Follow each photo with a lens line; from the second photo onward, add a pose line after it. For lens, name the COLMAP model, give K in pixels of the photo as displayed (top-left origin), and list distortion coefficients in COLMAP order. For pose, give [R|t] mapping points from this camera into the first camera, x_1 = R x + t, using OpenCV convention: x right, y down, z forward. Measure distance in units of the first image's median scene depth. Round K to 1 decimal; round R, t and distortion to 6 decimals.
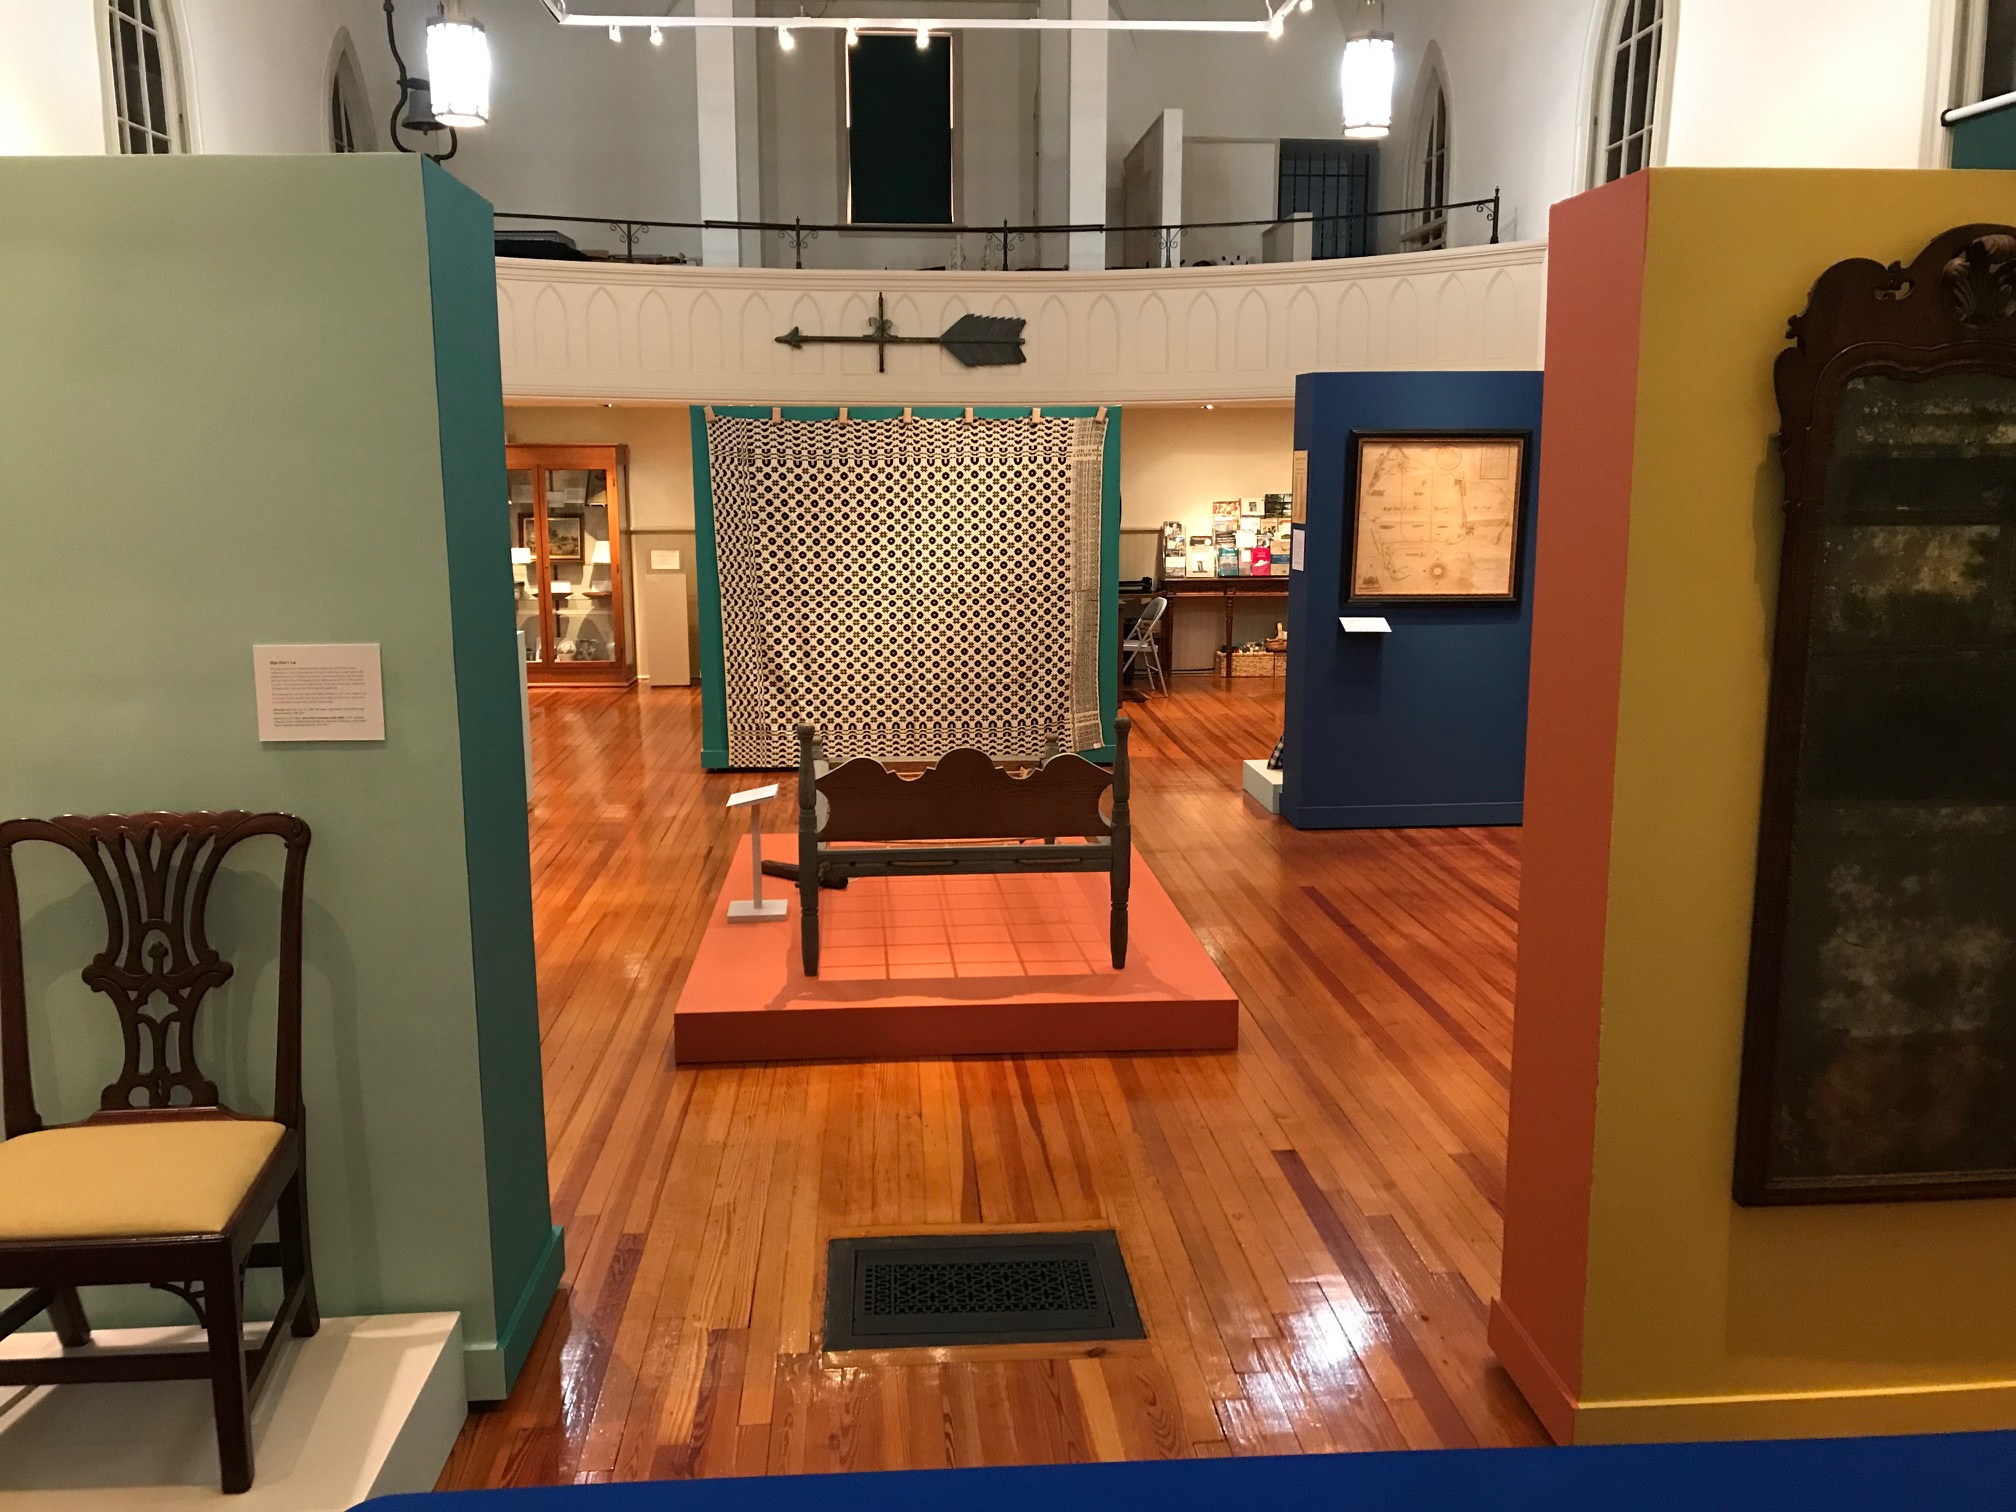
lens RADIAL K [[1668.7, 0, 1004.5], [0, 1668.7, 756.4], [0, 0, 1]] dist [0.042411, -0.001597]
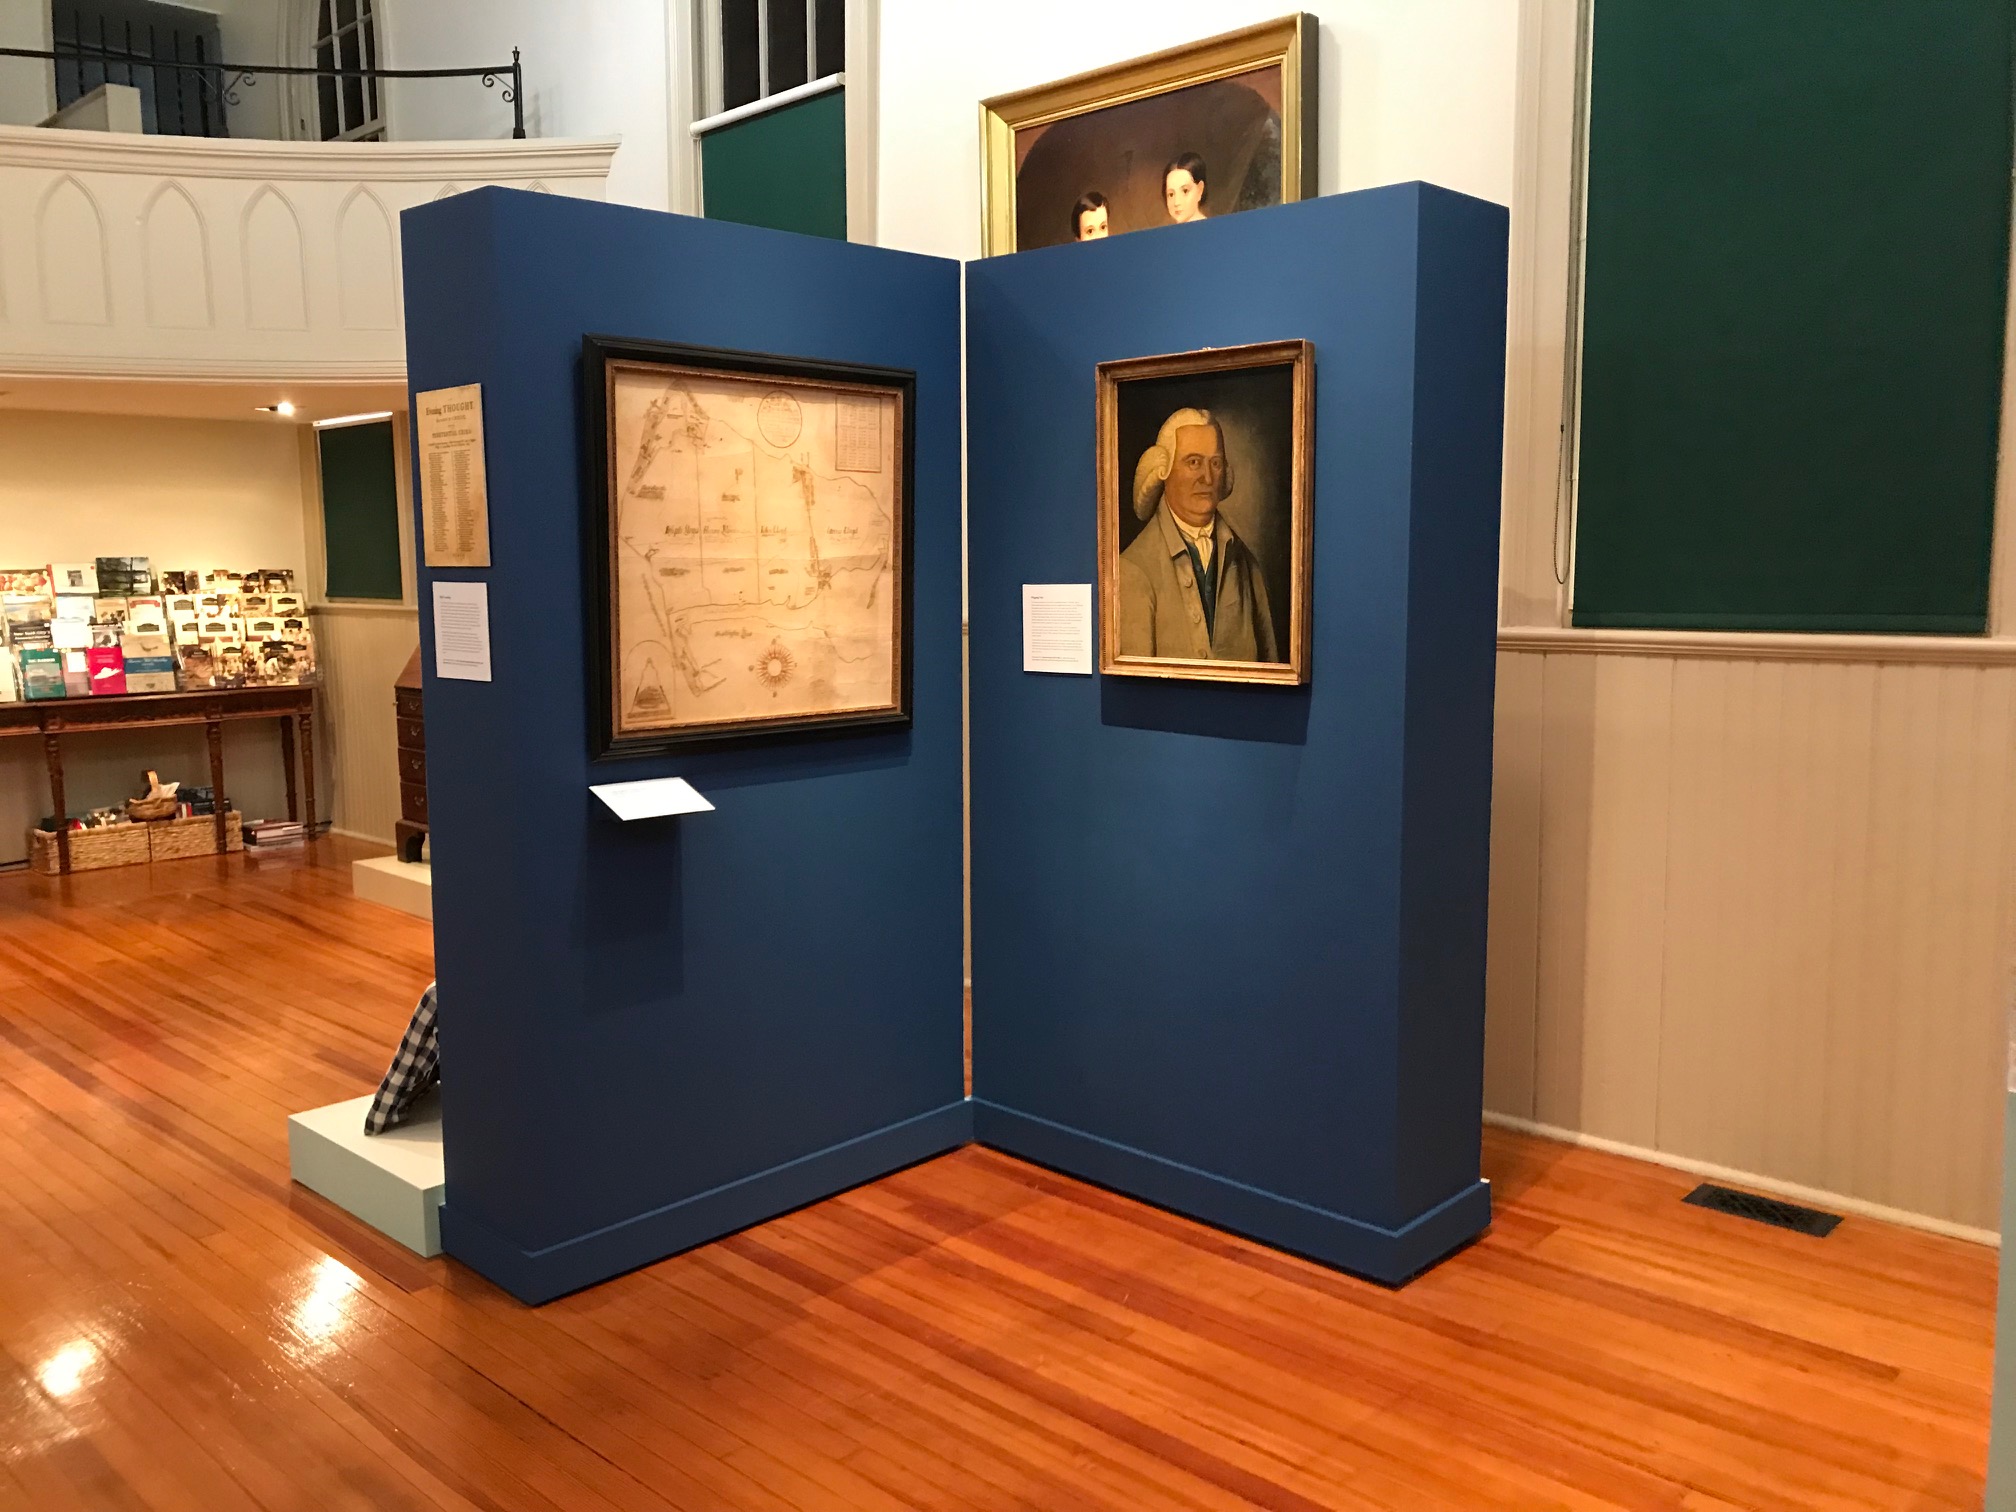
lens RADIAL K [[1668.7, 0, 998.9], [0, 1668.7, 769.5], [0, 0, 1]] dist [0.042411, -0.001597]
pose [[0.756258, -0.084523, 0.648790, 0.005800], [0.116920, 0.993117, -0.006906, -0.072617], [-0.643741, 0.081079, 0.760936, 0.614578]]
